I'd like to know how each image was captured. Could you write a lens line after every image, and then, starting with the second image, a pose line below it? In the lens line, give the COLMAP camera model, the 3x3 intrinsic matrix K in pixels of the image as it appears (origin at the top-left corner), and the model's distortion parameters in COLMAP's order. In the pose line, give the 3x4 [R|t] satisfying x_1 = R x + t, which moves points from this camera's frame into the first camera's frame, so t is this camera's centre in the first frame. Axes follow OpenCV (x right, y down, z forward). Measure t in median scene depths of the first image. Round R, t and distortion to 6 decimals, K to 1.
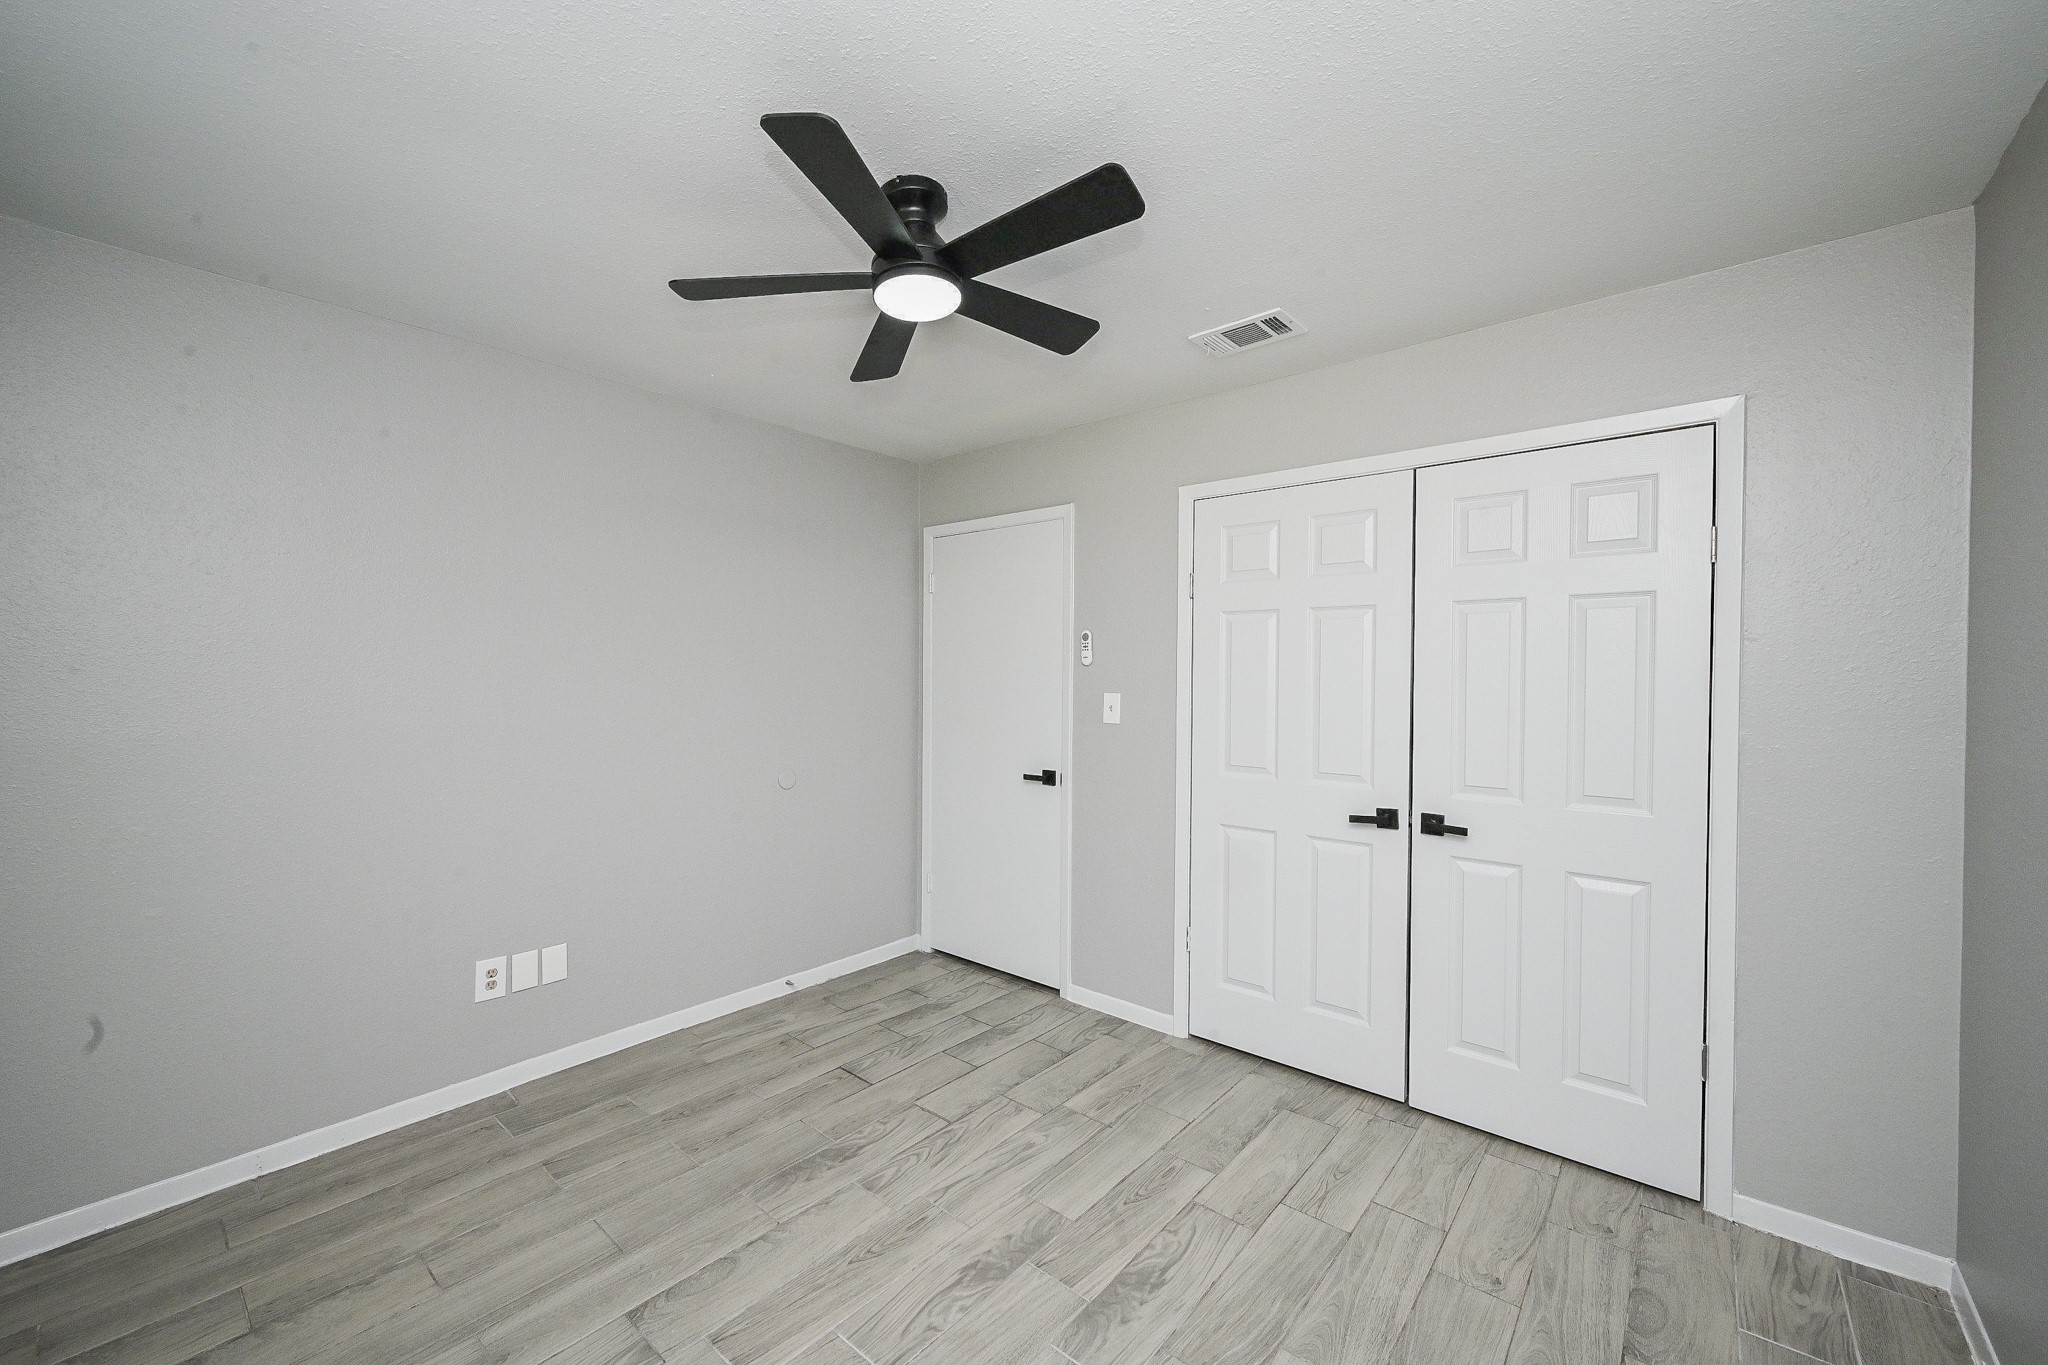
lens RADIAL K [[806.9, 0, 1028.5], [0, 806.9, 681.3], [0, 0, 1]] dist [0.000025, 0.000019]
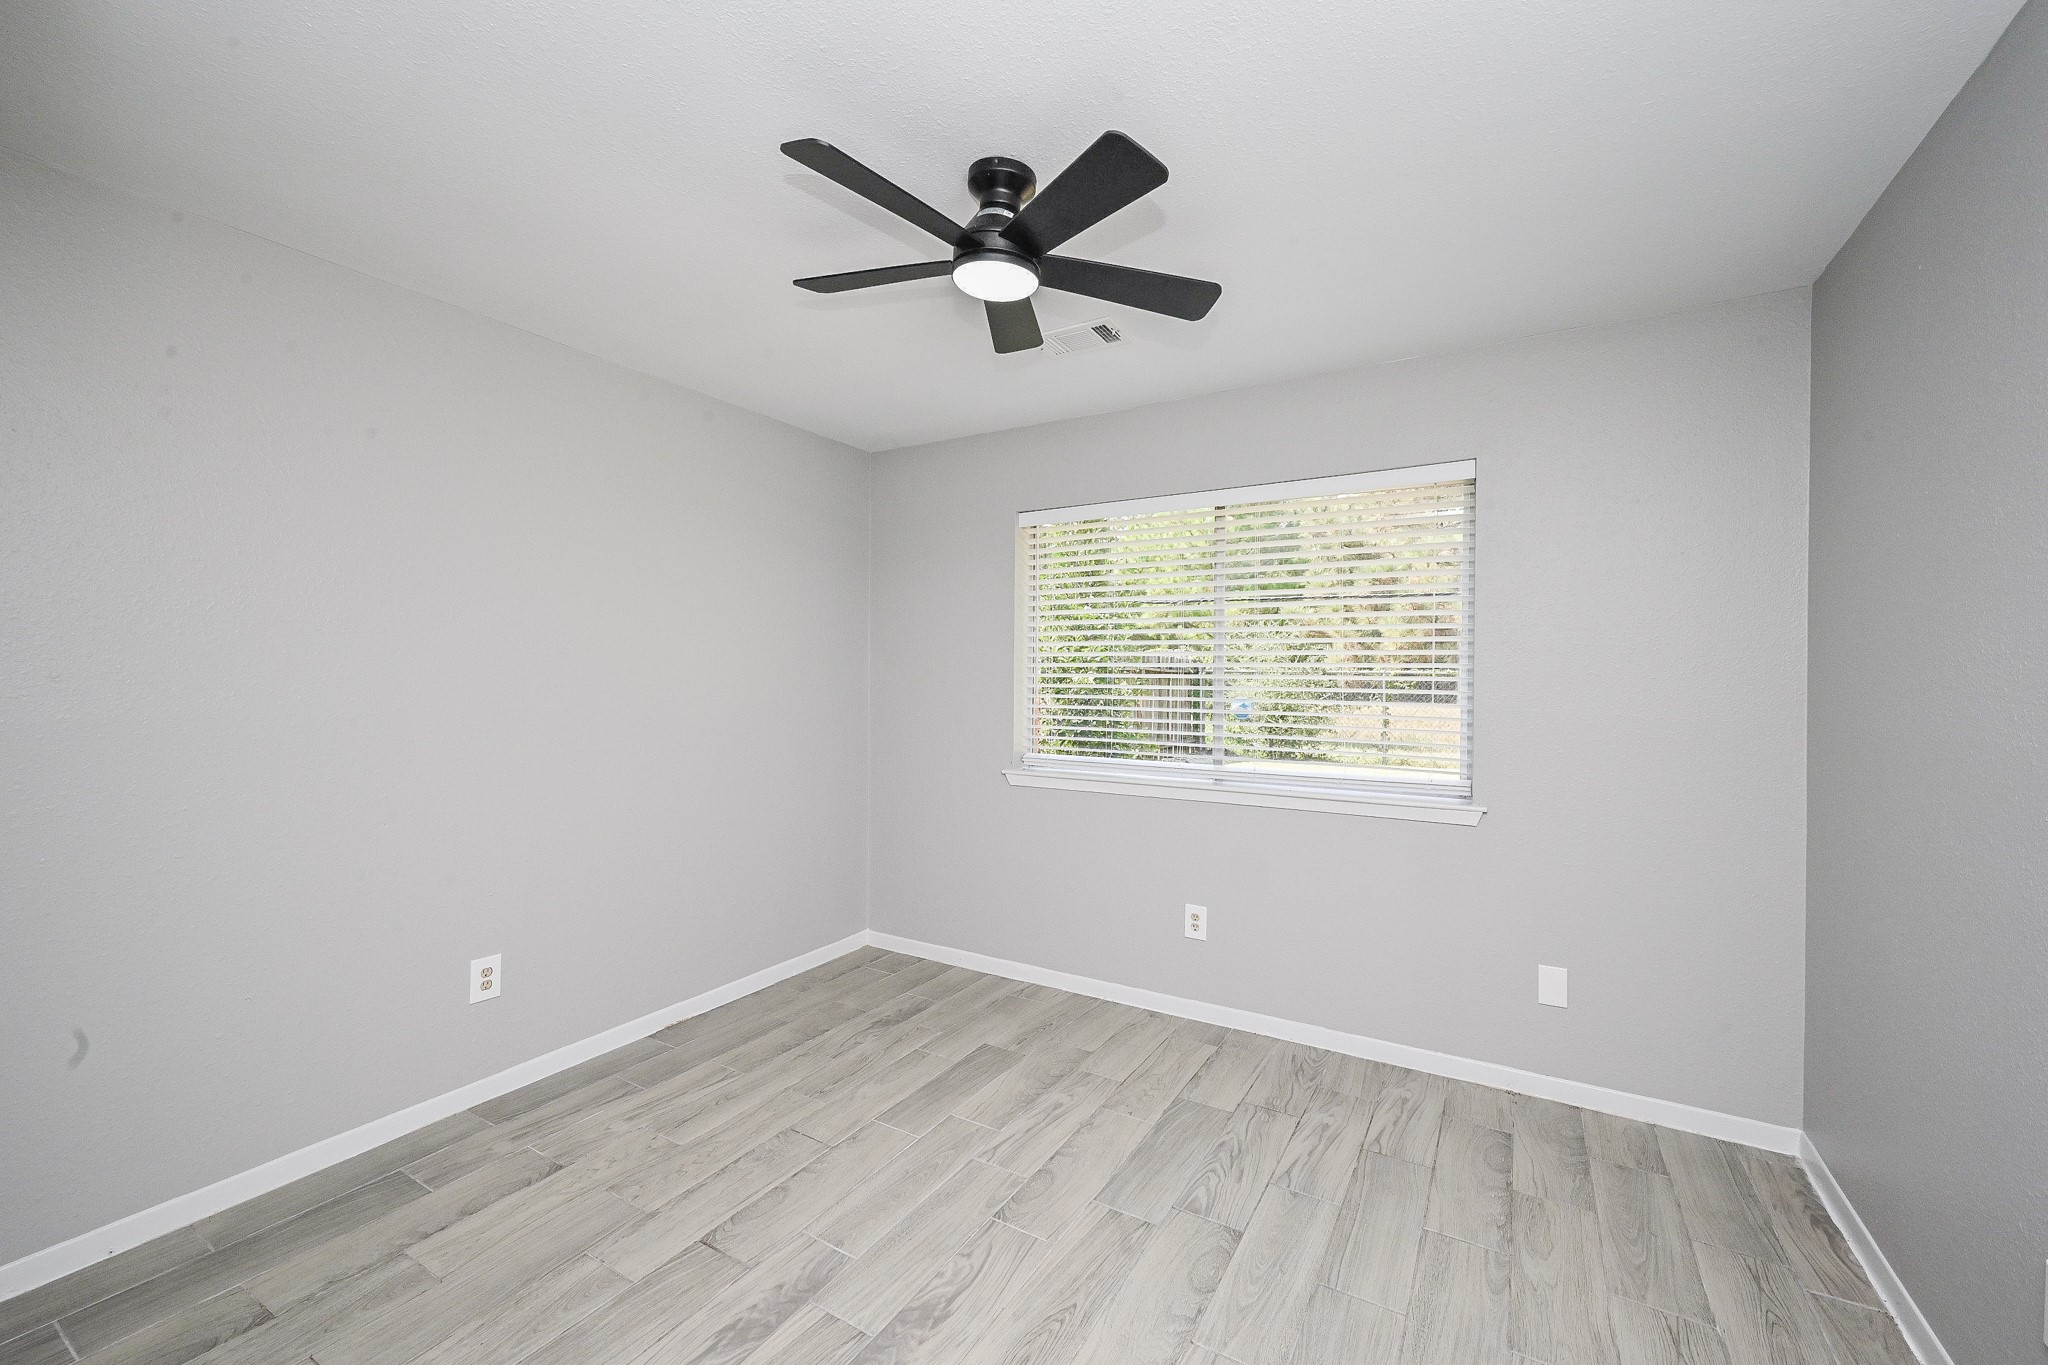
lens RADIAL K [[806.9, 0, 1028.5], [0, 806.9, 681.3], [0, 0, 1]] dist [0.000025, 0.000019]
pose [[-0.985830, -0.010822, -0.167396, -0.011768], [-0.011982, 0.999911, 0.005924, 0.018235], [0.167317, 0.007846, -0.985872, 1.938848]]
